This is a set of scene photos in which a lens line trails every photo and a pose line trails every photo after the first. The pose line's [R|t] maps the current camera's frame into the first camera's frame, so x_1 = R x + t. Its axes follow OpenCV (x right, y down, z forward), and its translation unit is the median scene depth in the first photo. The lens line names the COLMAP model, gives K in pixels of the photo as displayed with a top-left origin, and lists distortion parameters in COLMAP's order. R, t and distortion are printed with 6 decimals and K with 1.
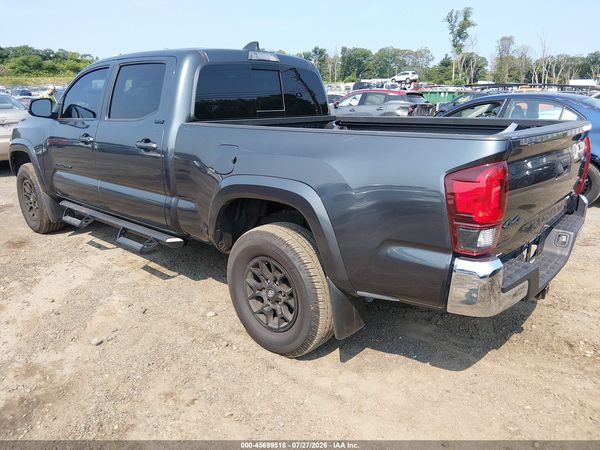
lens RADIAL K [[454.7, 0, 305.4], [0, 454.7, 226.4], [0, 0, 1]] dist [0.081996, -0.140025]
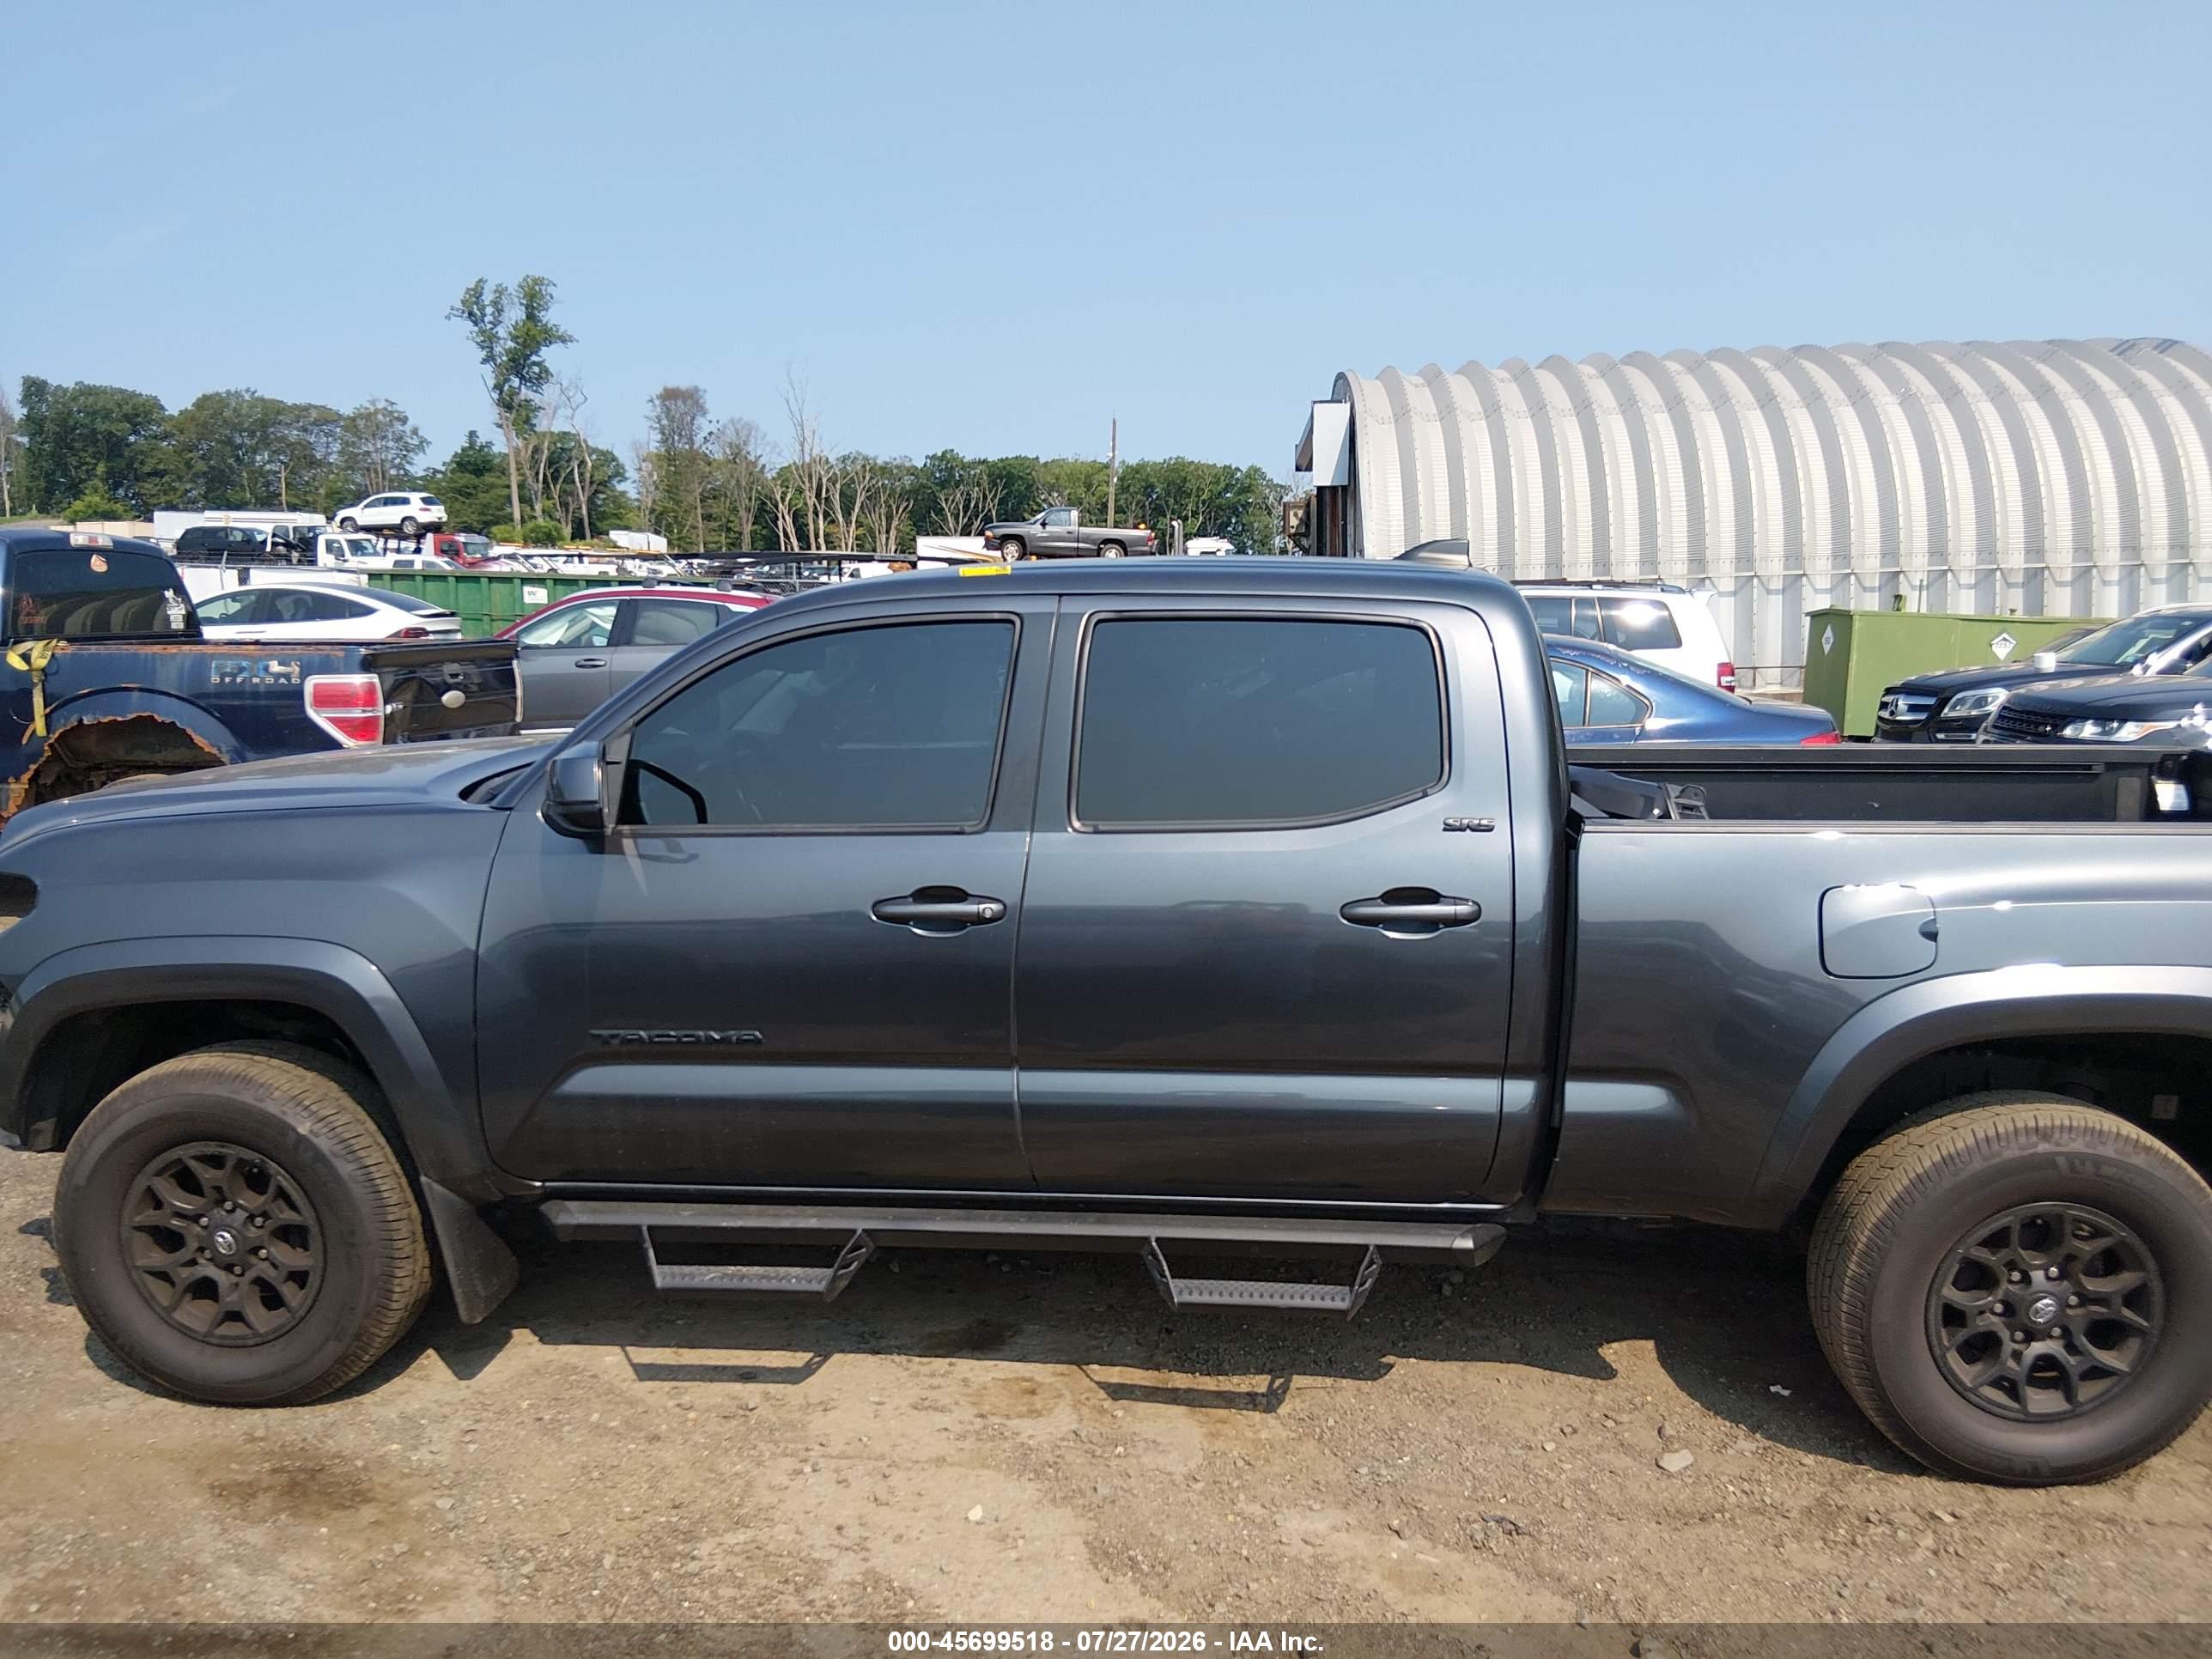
lens RADIAL K [[1676.5, 0, 1125.8], [0, 1676.5, 834.8], [0, 0, 1]] dist [0.081996, -0.140025]
pose [[0.795594, -0.084264, 0.599942, -0.241910], [0.159226, 0.984549, -0.072870, -0.038847], [-0.584532, 0.153501, 0.796718, 0.063636]]
